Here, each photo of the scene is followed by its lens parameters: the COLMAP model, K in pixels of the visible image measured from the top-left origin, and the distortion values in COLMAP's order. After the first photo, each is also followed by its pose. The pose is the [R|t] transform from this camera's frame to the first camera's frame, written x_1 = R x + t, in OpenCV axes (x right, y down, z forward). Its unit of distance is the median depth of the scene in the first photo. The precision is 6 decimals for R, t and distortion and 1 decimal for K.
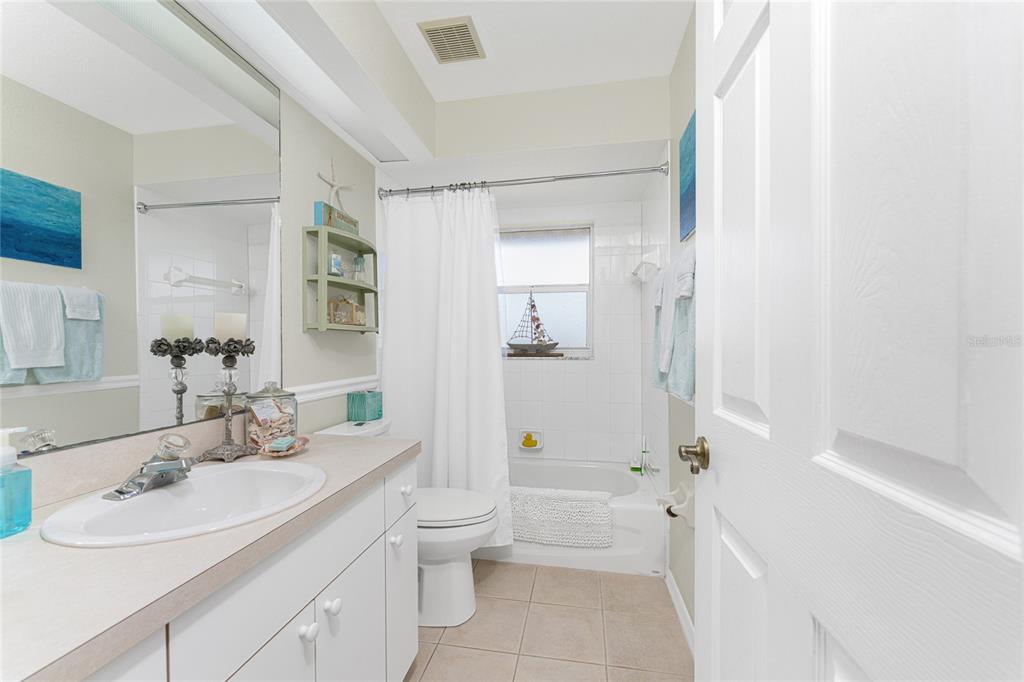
lens RADIAL K [[413.3, 0, 508.6], [0, 413.3, 344.4], [0, 0, 1]] dist [0.008695, 0.000058]
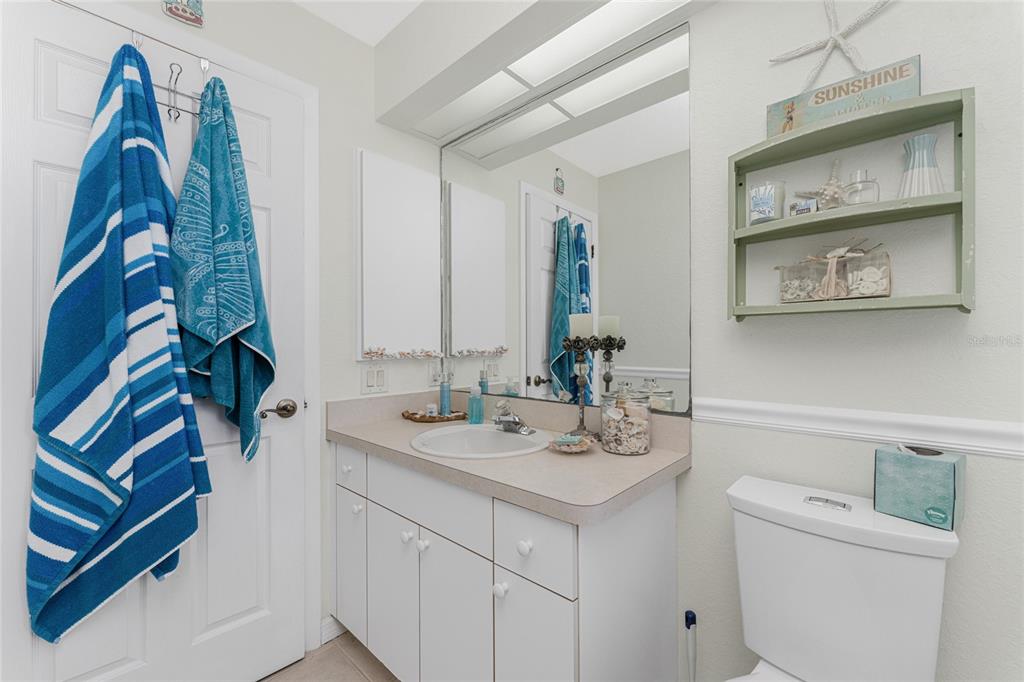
lens RADIAL K [[423.8, 0, 514.9], [0, 423.8, 350.1], [0, 0, 1]] dist [0.000834, -0.000025]
pose [[-0.533682, 0.010905, -0.845615, 0.187285], [0.001853, 0.999930, 0.011725, 0.004509], [0.845683, 0.004691, -0.533665, 0.678077]]
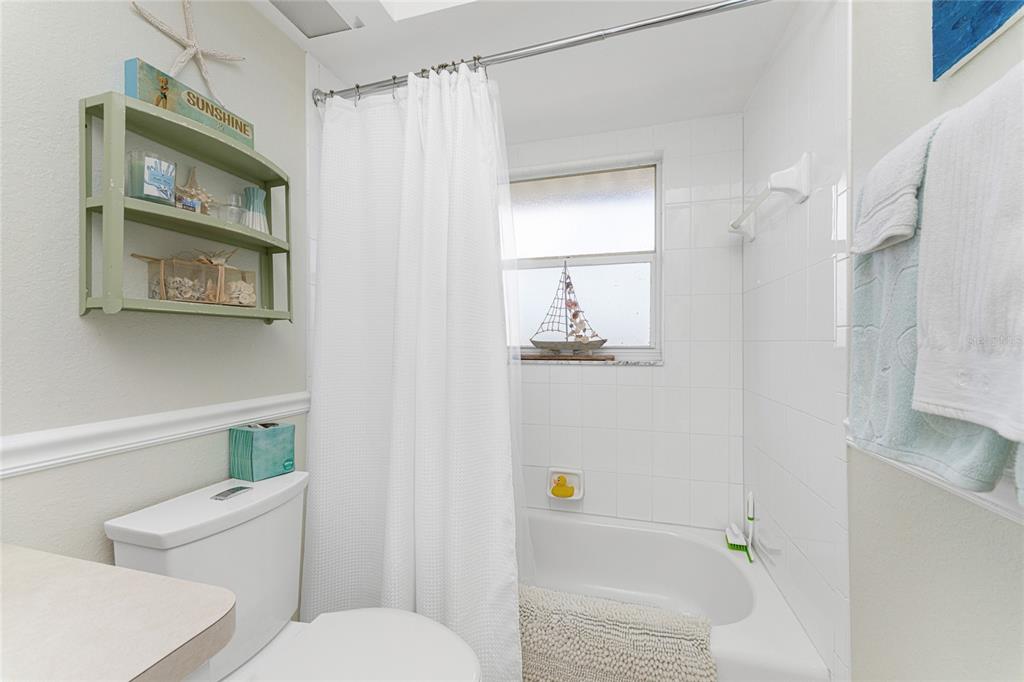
lens RADIAL K [[413.3, 0, 508.6], [0, 413.3, 344.4], [0, 0, 1]] dist [0.008695, 0.000058]
pose [[0.994777, 0.000561, -0.102068, 0.034635], [-0.000098, 0.999990, 0.004534, 0.000942], [0.102069, -0.004500, 0.994767, 0.358200]]
